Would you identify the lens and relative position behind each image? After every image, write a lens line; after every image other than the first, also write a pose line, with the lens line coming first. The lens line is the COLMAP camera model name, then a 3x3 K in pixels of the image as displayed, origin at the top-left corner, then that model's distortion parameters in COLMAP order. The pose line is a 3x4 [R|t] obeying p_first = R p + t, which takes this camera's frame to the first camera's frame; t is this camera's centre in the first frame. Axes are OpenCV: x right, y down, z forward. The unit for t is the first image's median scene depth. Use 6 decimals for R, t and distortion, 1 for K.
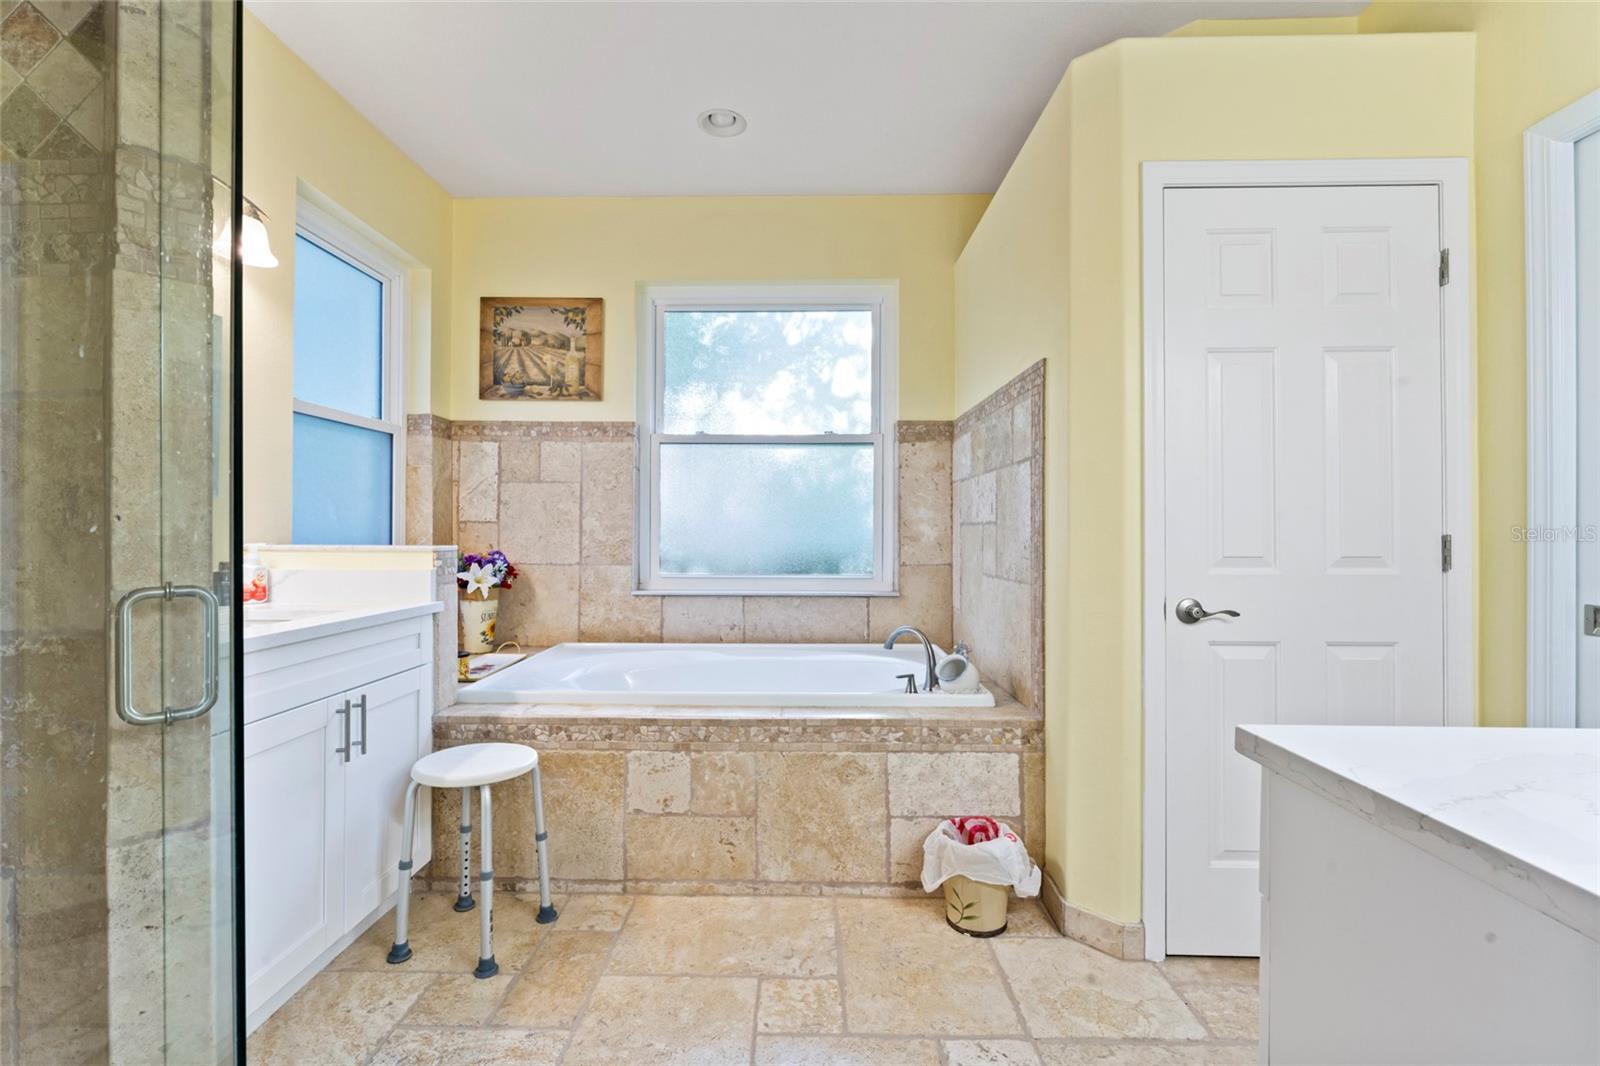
lens RADIAL K [[717.1, 0, 800.0], [0, 717.1, 533.0], [0, 0, 1]] dist [-0.000276, -0.000163]
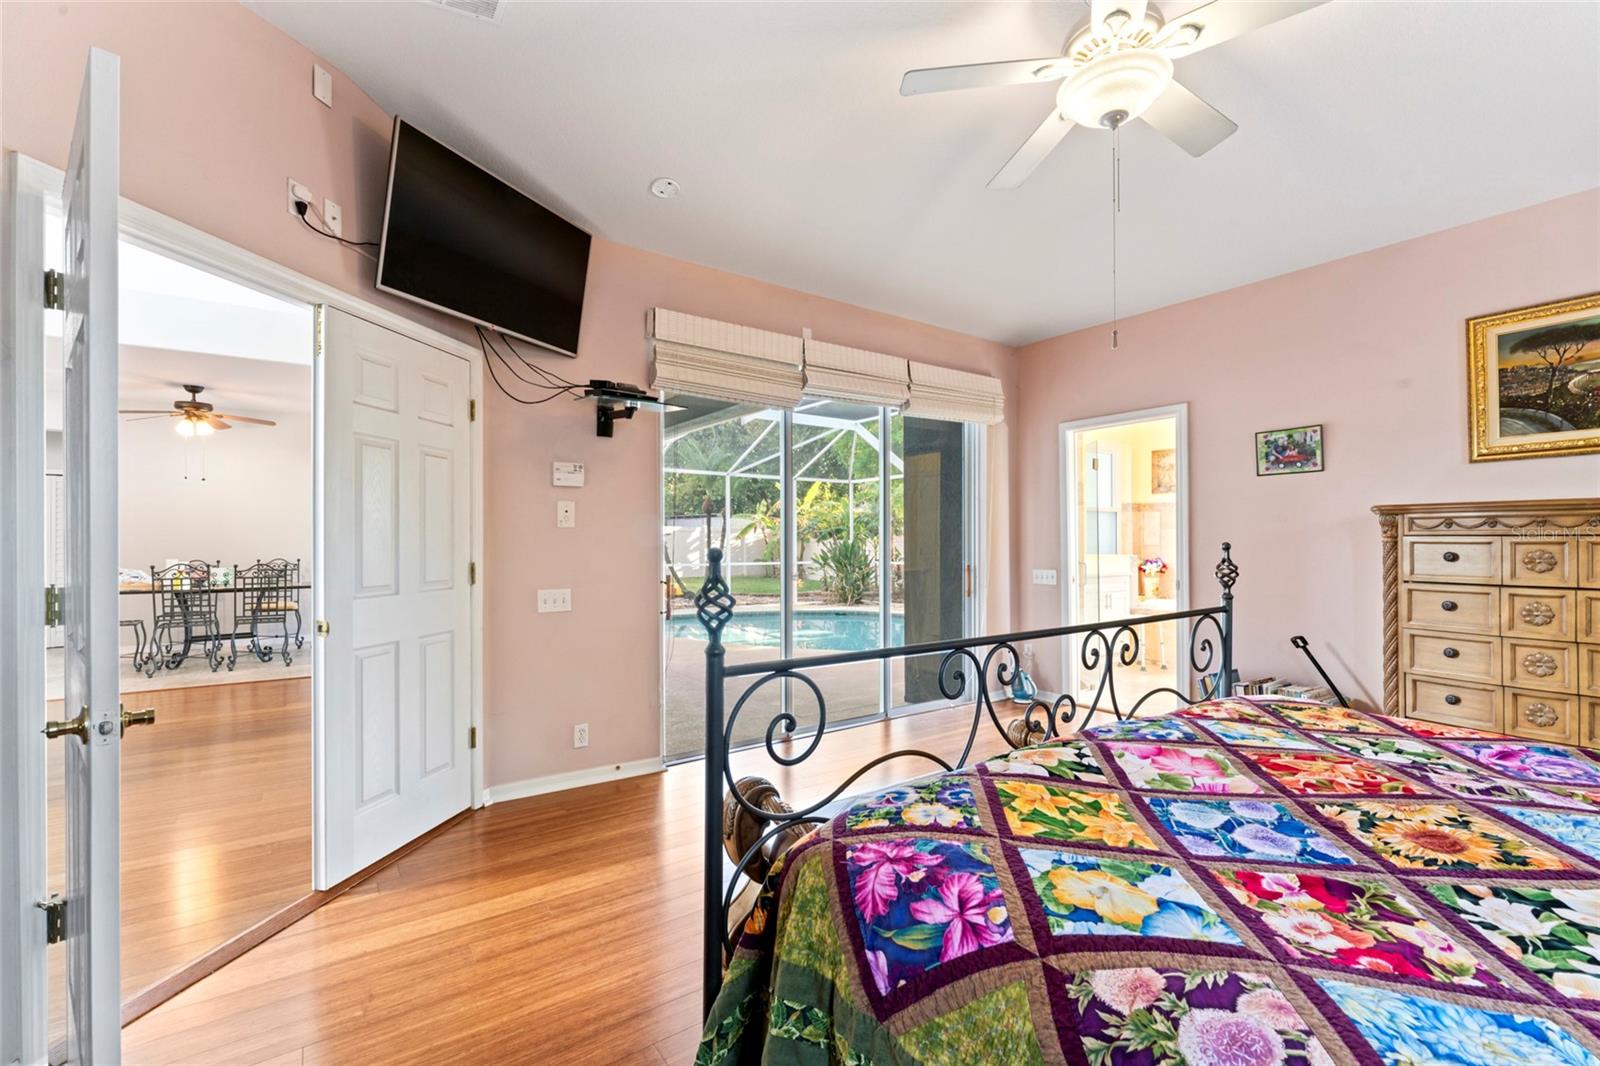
lens RADIAL K [[690.2, 0, 800.0], [0, 690.2, 533.0], [0, 0, 1]] dist [0.025982, 0.000063]
pose [[0.574245, -0.013799, -0.818567, 0.810219], [0.001930, 0.999878, -0.015501, -0.023516], [0.818681, 0.007321, 0.574201, -1.350185]]
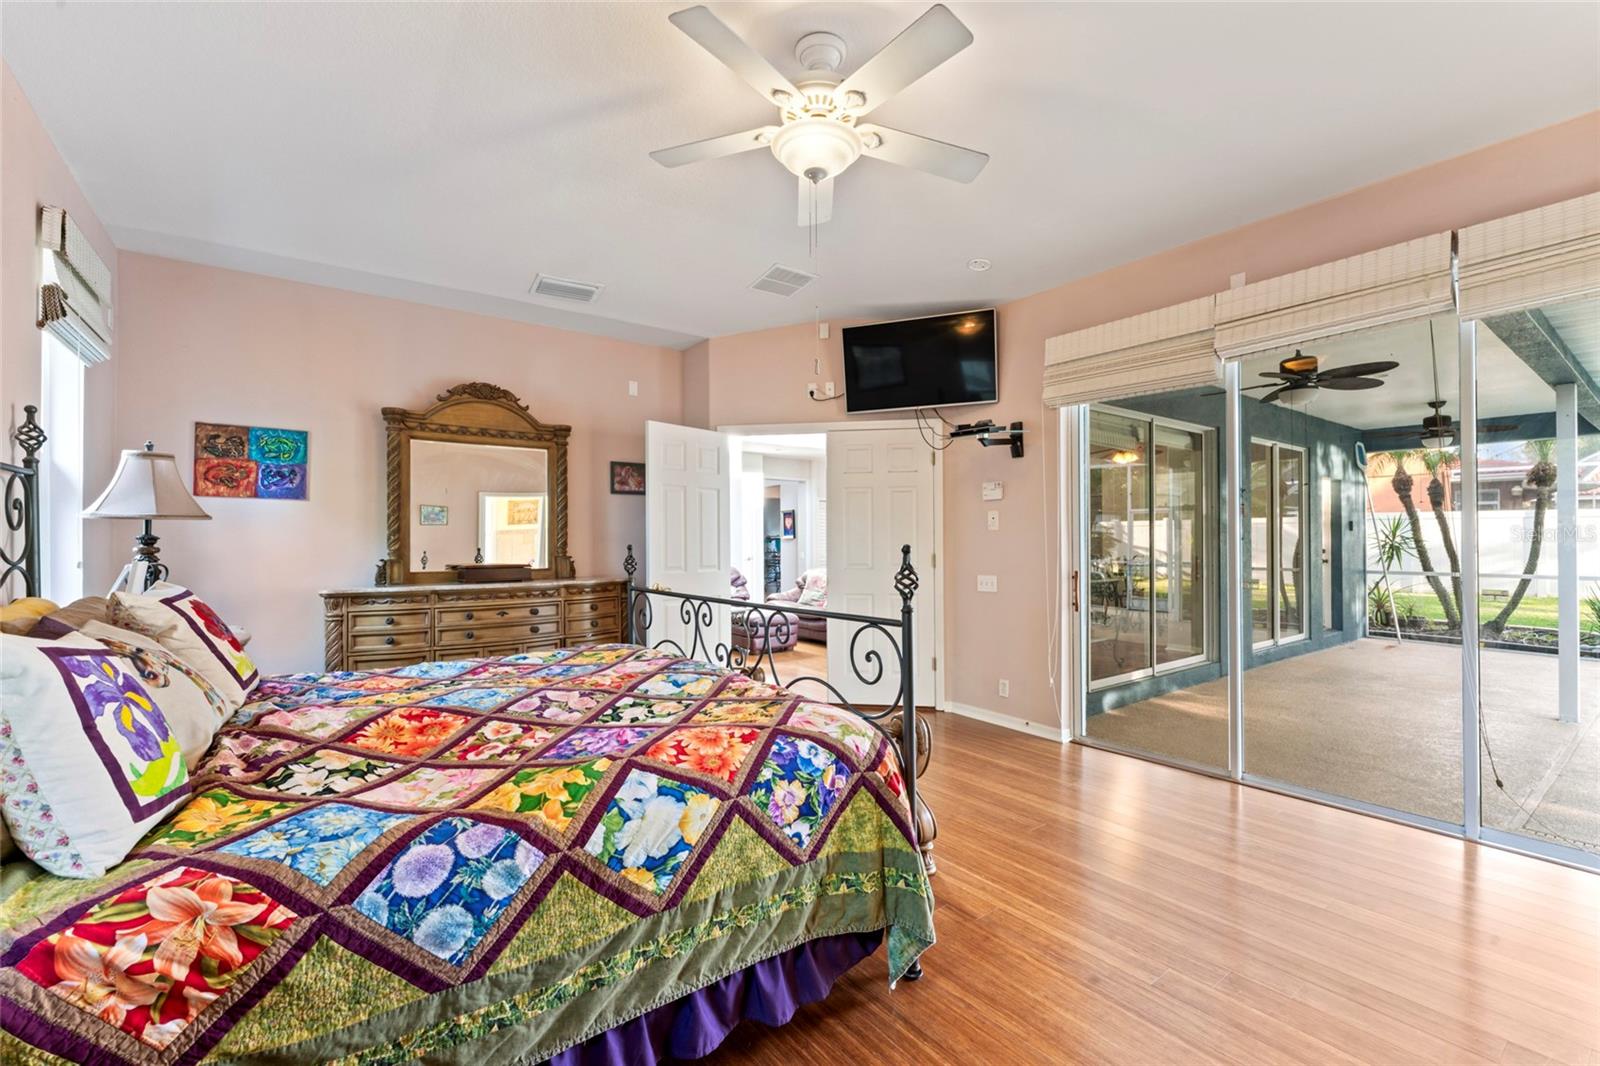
lens RADIAL K [[674.7, 0, 800.0], [0, 674.7, 533.0], [0, 0, 1]] dist [0.000051, -0.000011]
pose [[-0.789163, -0.004278, -0.614169, 1.175969], [0.004186, 0.999915, -0.012344, -0.040807], [0.614169, -0.012312, -0.789078, 3.141616]]
